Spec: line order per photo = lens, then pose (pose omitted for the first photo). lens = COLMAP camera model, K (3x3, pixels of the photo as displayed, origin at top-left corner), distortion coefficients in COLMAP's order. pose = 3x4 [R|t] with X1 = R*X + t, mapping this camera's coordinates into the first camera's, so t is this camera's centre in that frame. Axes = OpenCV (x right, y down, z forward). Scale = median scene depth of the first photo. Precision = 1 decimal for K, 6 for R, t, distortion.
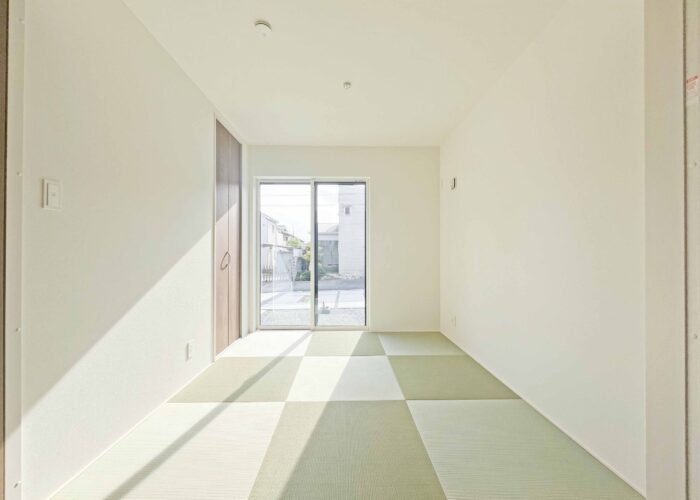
lens RADIAL K [[303.9, 0, 343.8], [0, 303.9, 252.4], [0, 0, 1]] dist [0.001010, -0.000162]
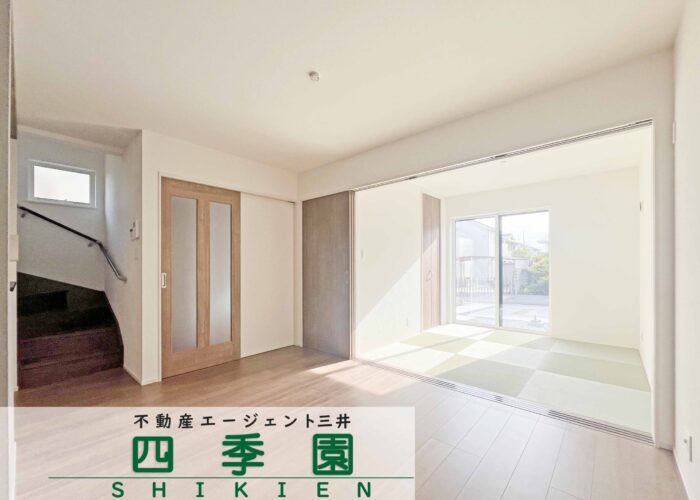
lens RADIAL K [[285.0, 0, 323.1], [0, 285.0, 264.7], [0, 0, 1]] dist [-0.003675, -0.000222]
pose [[0.708200, -0.006312, -0.705984, 0.263692], [0.009857, 0.999951, 0.000947, -0.034492], [0.705943, -0.007630, 0.708227, -0.449899]]
